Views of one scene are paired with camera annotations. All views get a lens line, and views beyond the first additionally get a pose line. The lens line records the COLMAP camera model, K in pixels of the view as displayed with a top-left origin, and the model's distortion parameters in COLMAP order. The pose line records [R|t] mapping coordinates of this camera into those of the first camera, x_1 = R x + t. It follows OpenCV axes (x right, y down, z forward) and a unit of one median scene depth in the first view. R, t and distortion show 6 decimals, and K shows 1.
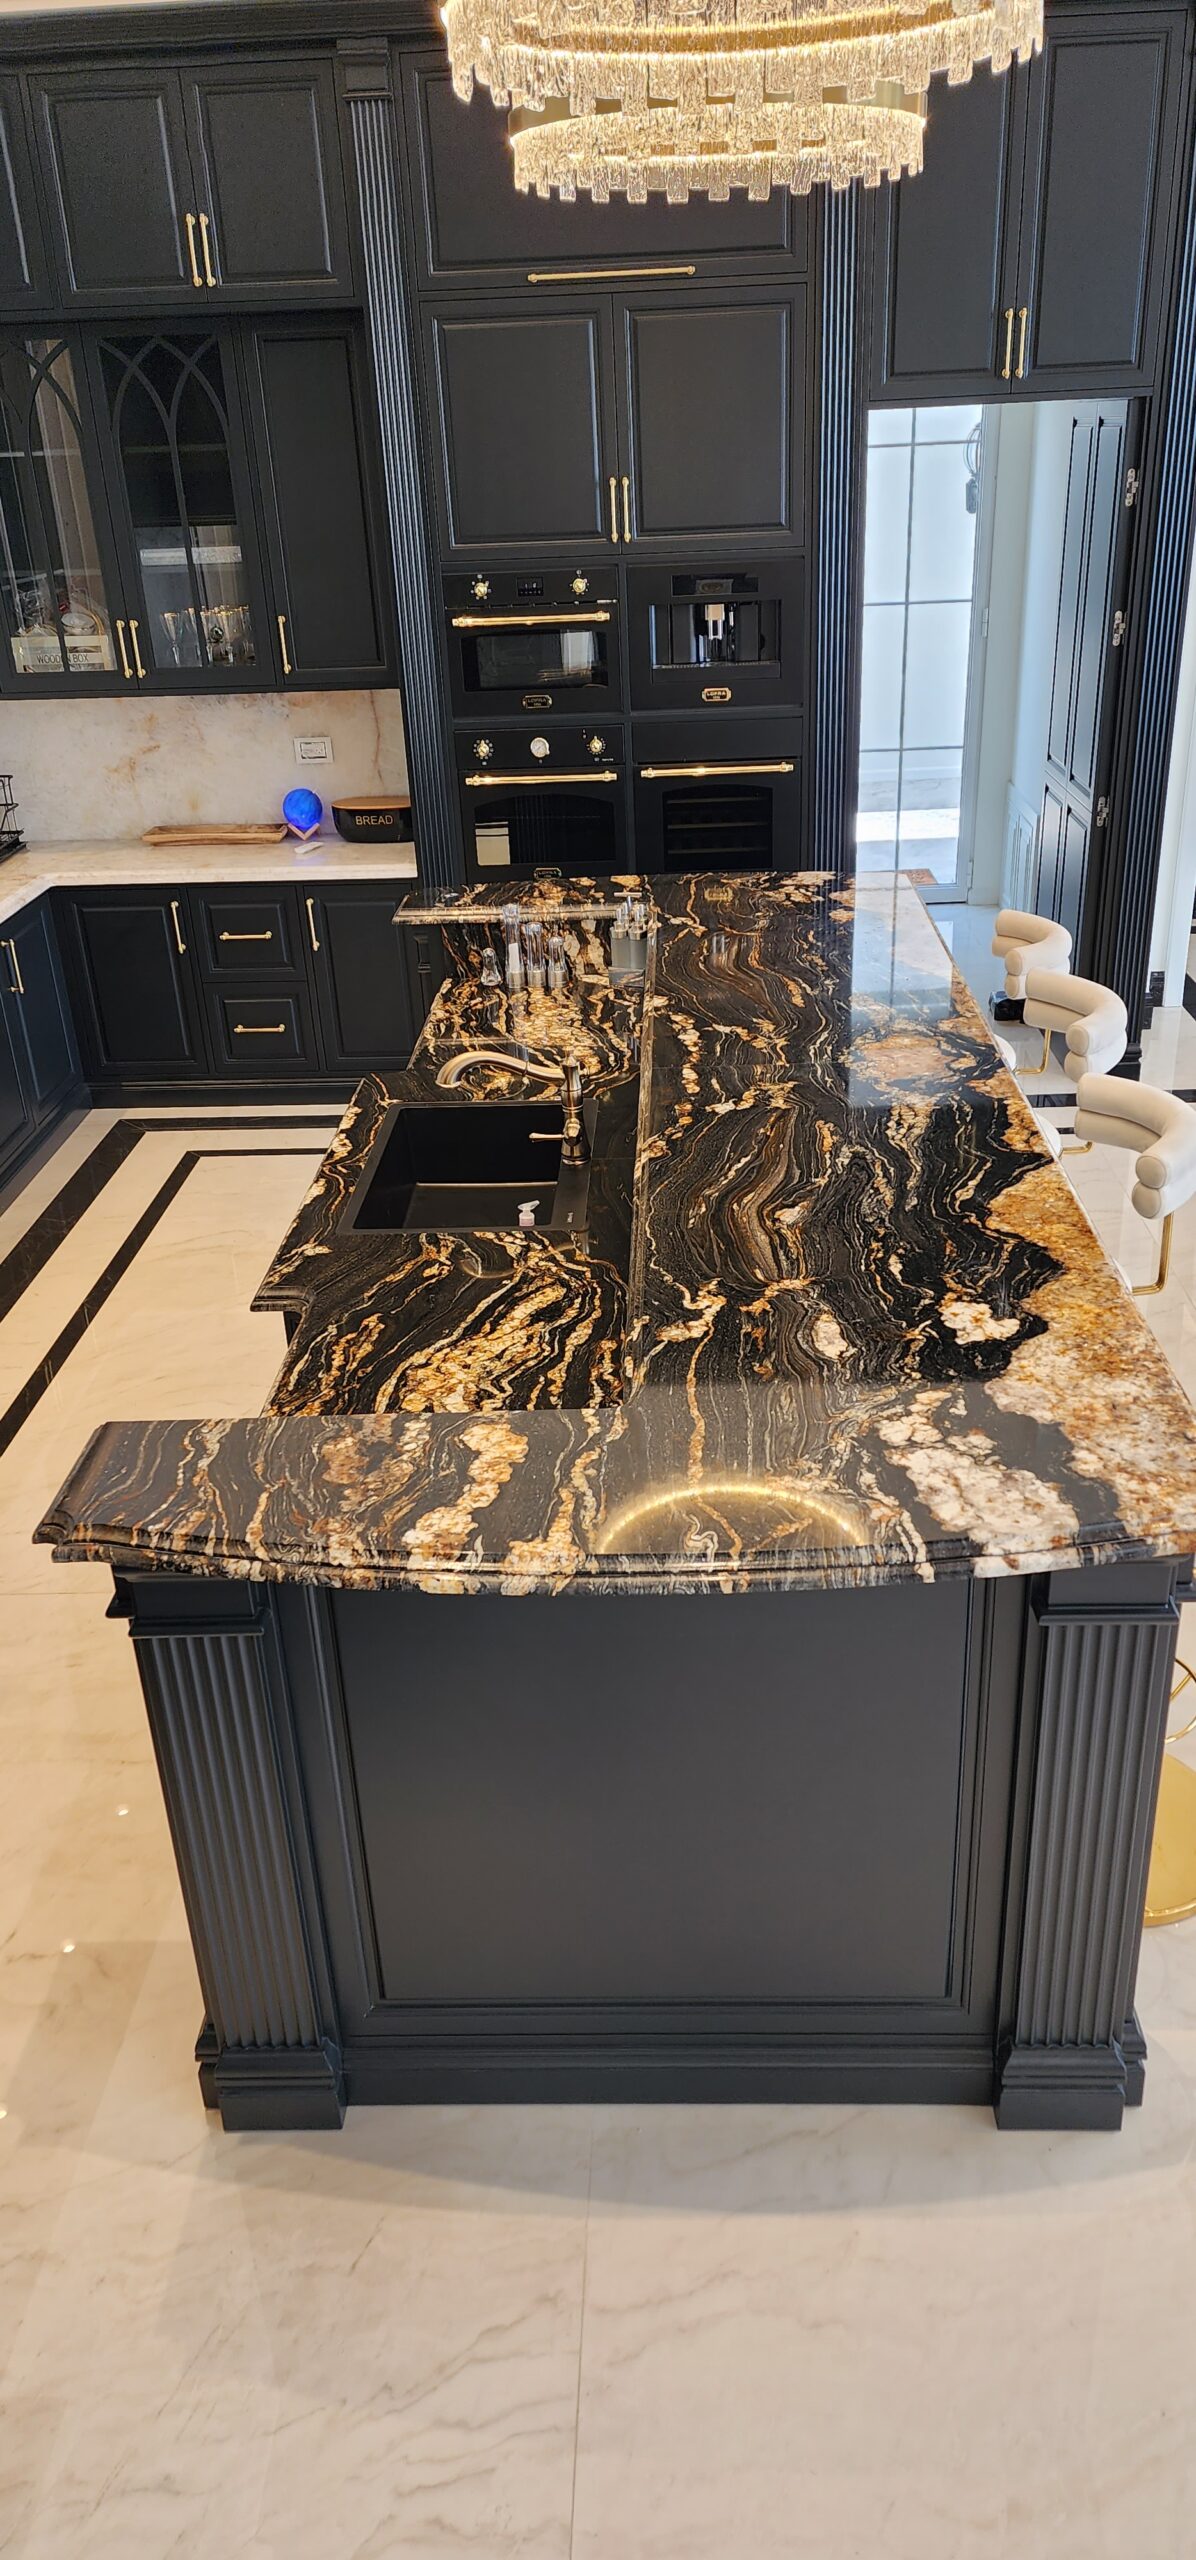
lens RADIAL K [[1761.3, 0, 575.4], [0, 1761.3, 1338.0], [0, 0, 1]] dist [0.054102, -0.030638]
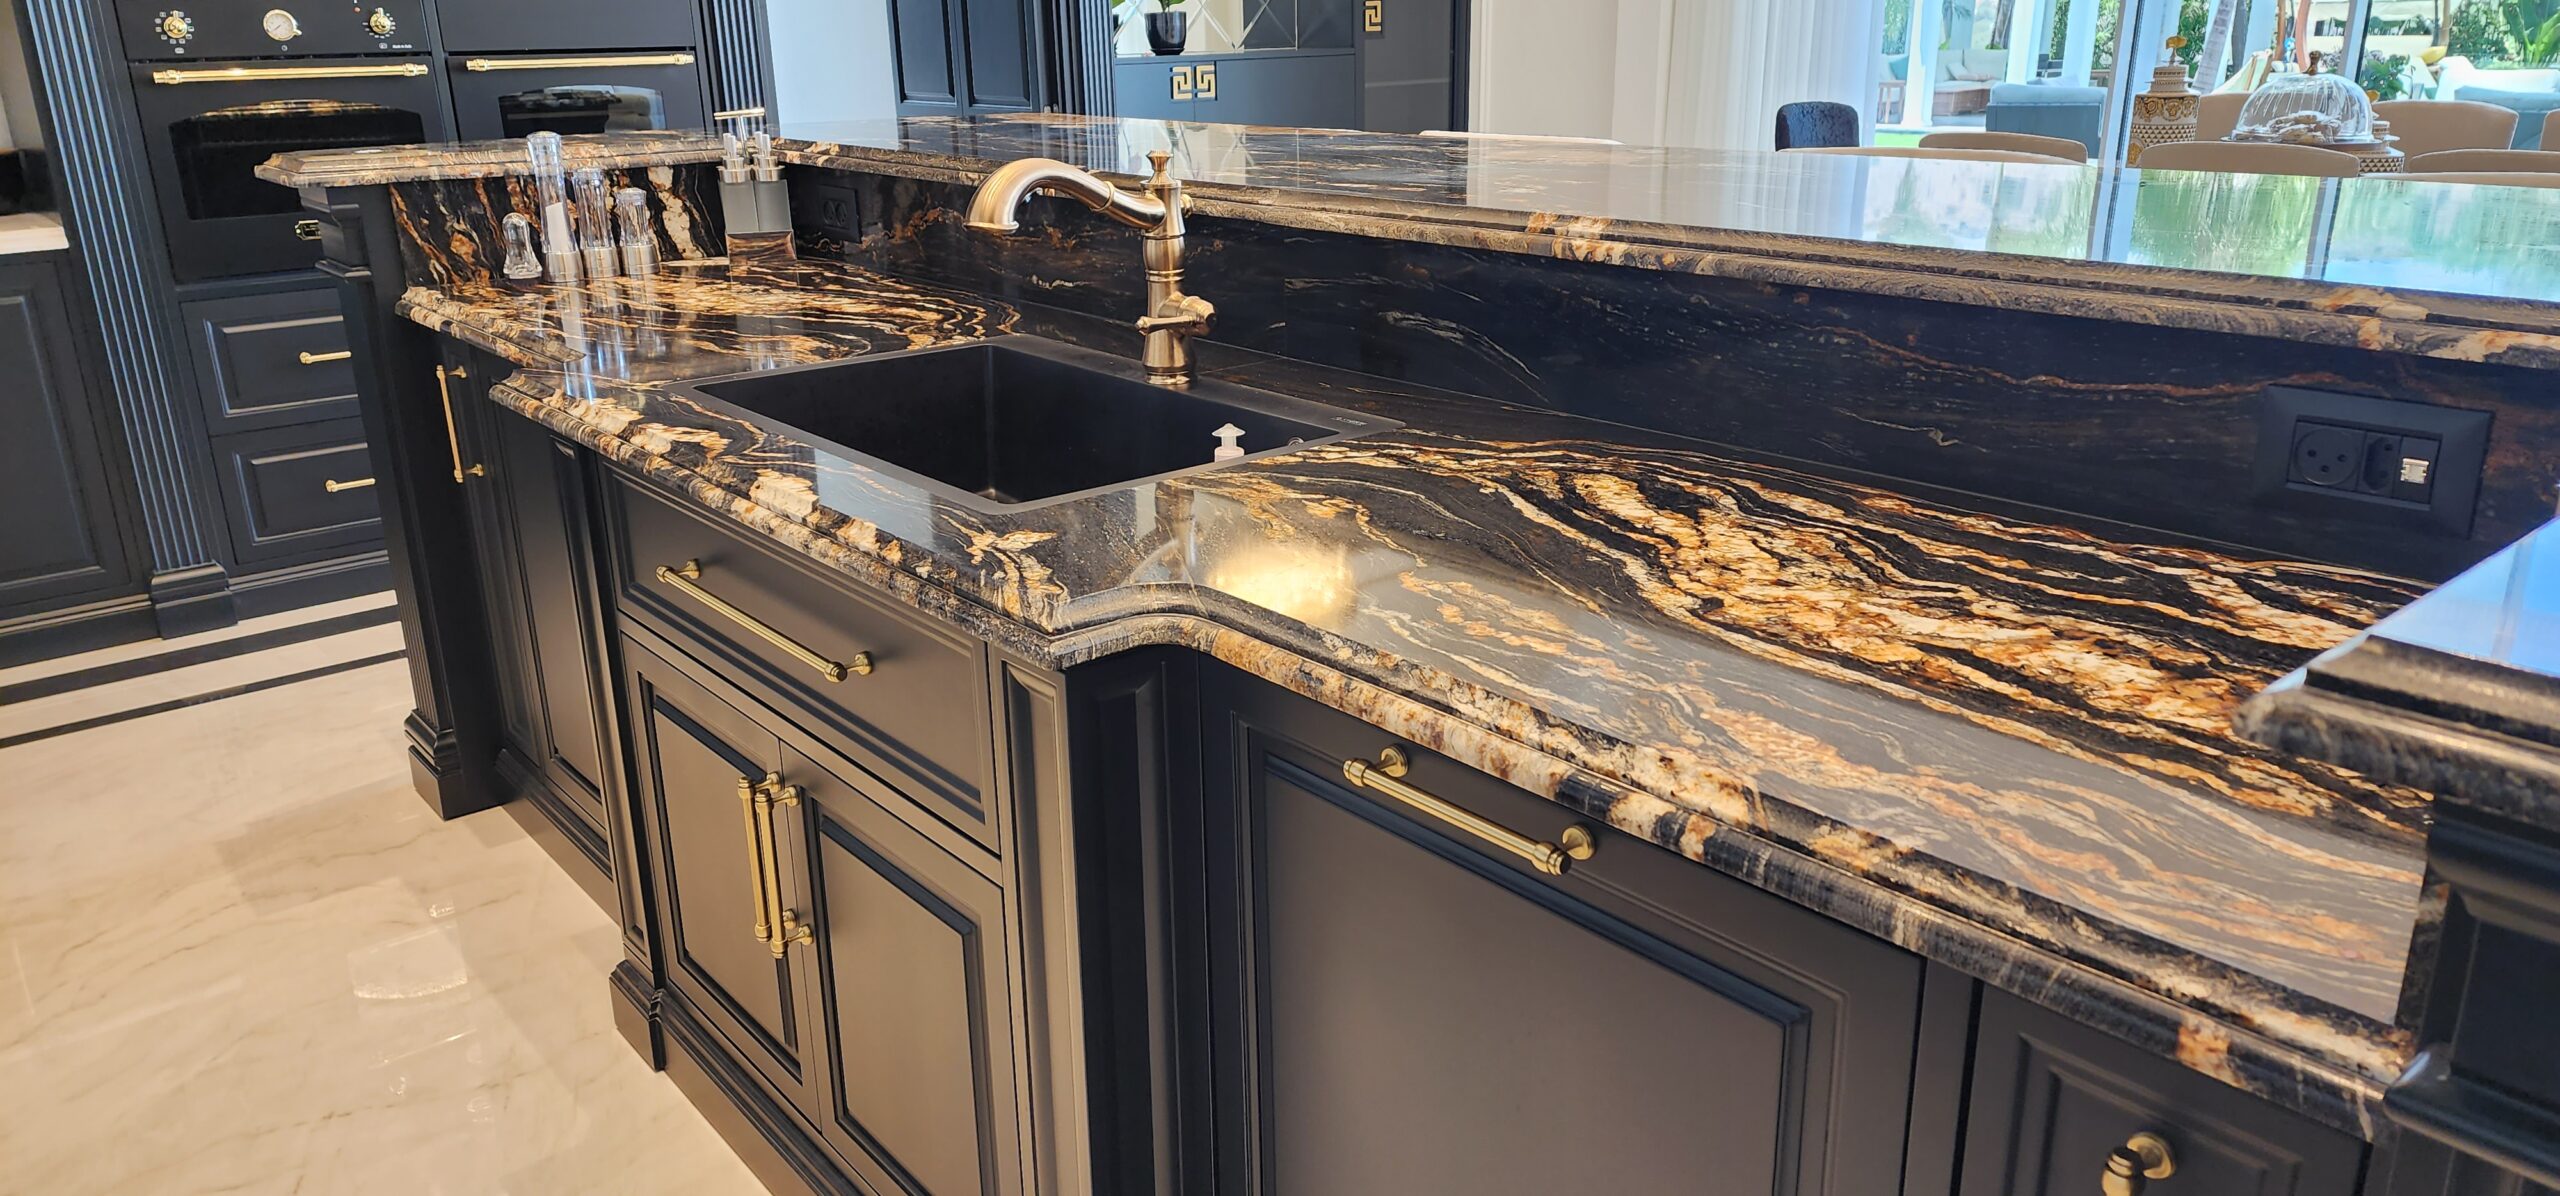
lens RADIAL K [[1761.3, 0, 1262.0], [0, 1761.3, 594.1], [0, 0, 1]] dist [0.054102, -0.030638]
pose [[0.739818, -0.182382, 0.647616, -0.258035], [0.299386, 0.951249, -0.074118, 0.007562], [-0.602526, 0.248720, 0.758354, 0.451668]]
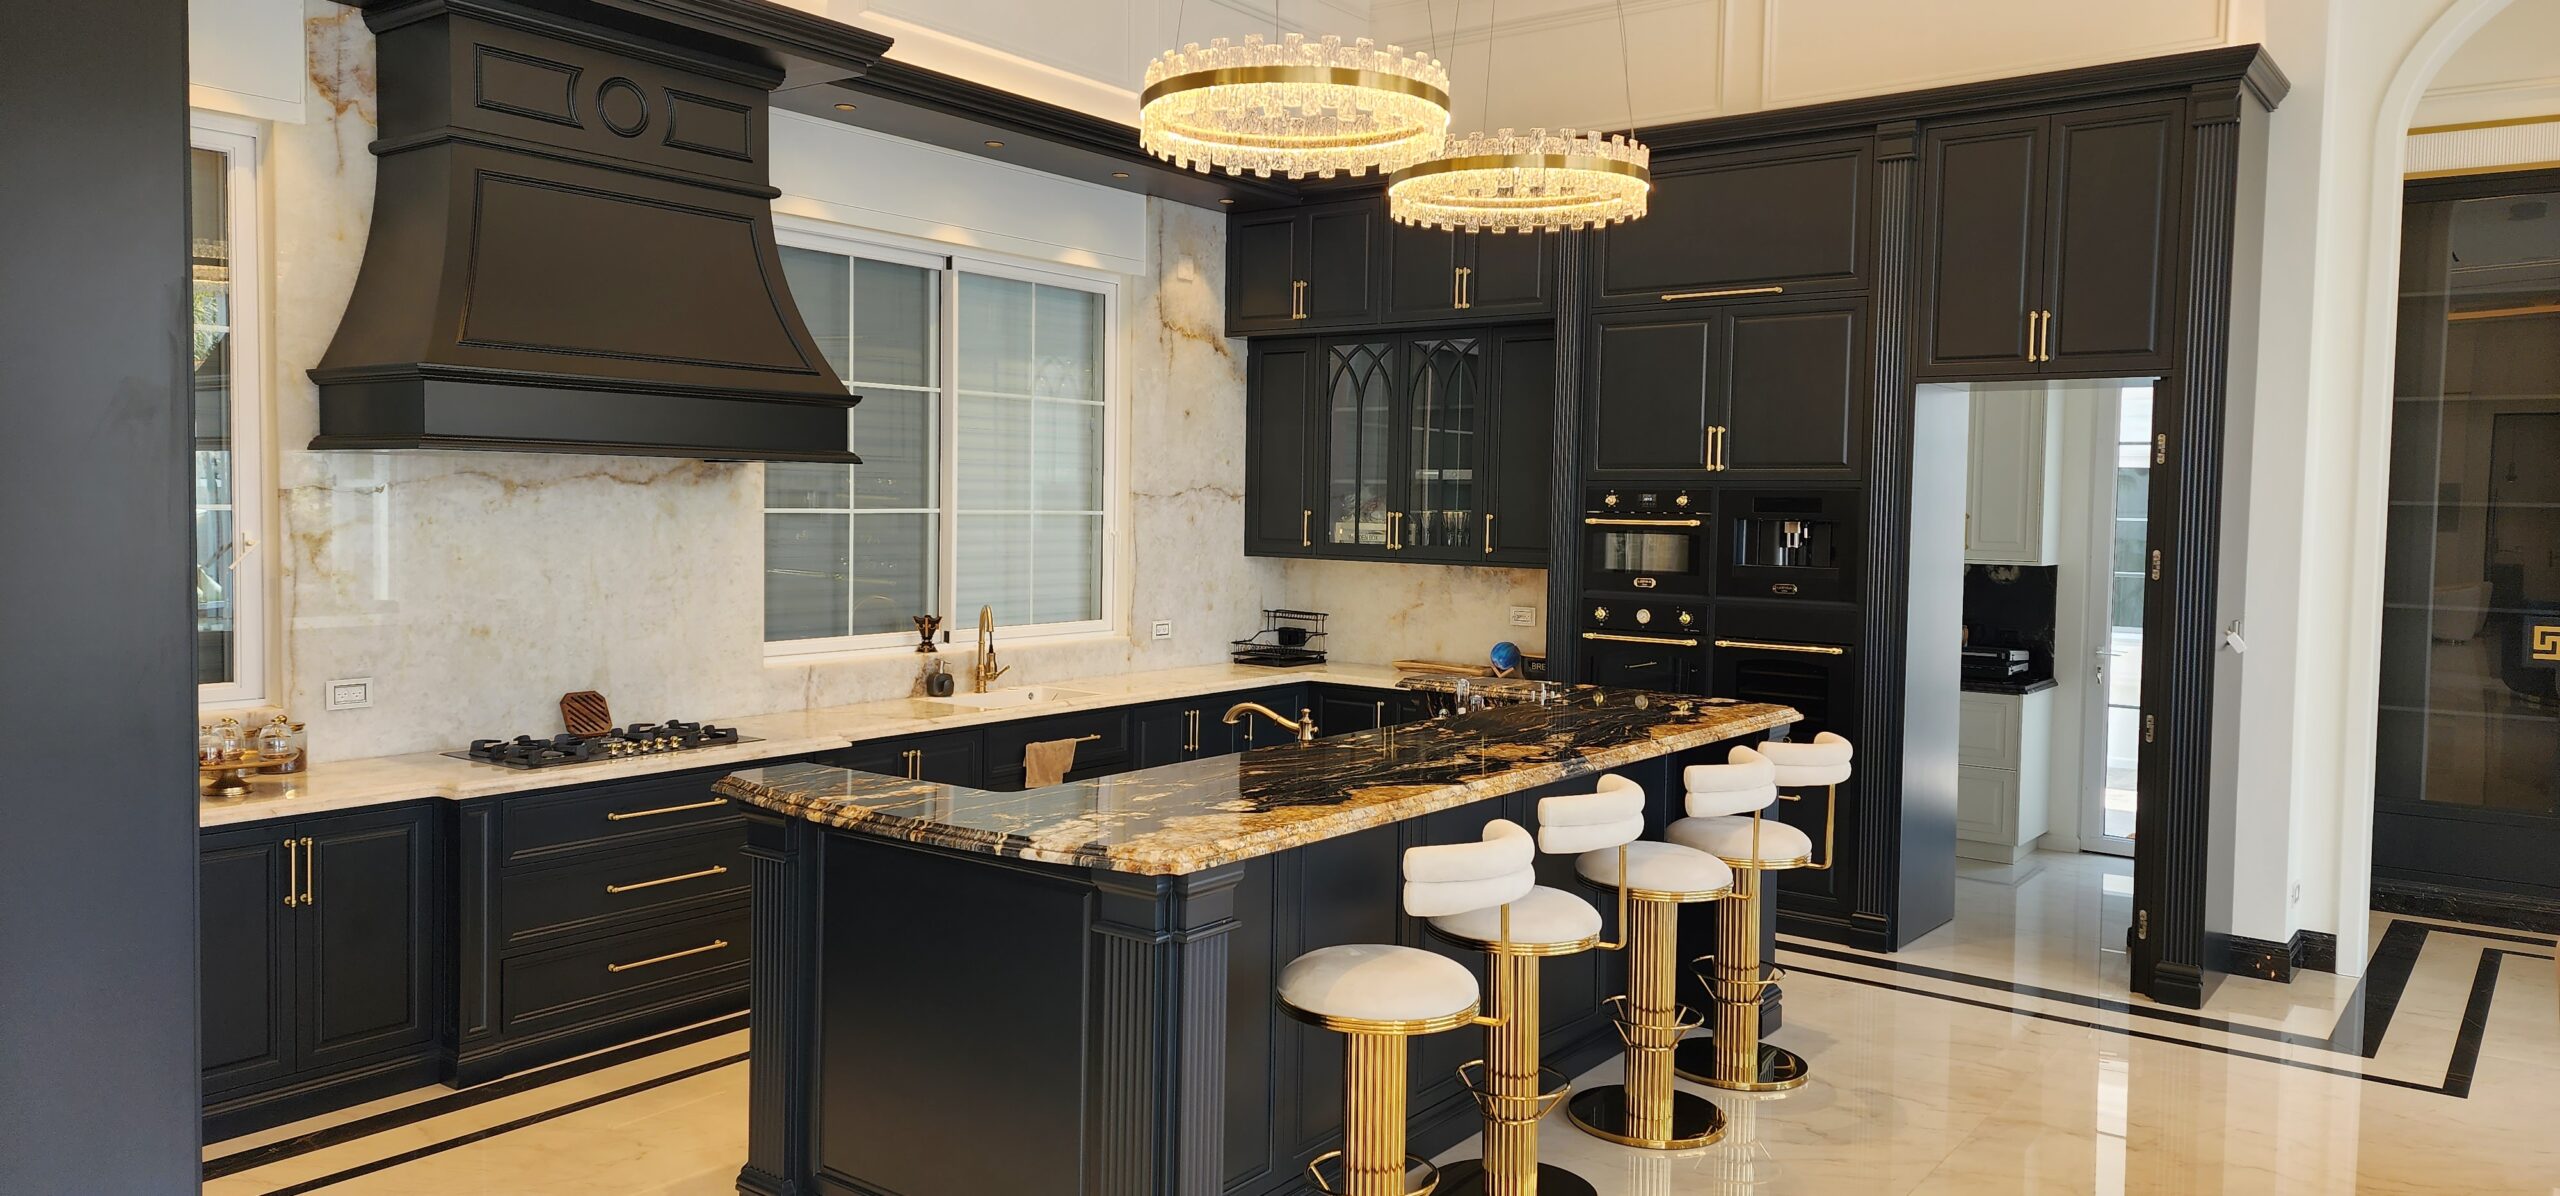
lens RADIAL K [[1761.3, 0, 1142.8], [0, 1761.3, 605.7], [0, 0, 1]] dist [0.054102, -0.030638]
pose [[0.781710, 0.091595, -0.616879, 0.588446], [-0.325271, 0.903839, -0.277981, 0.153686], [0.532098, 0.417953, 0.736334, -0.144611]]
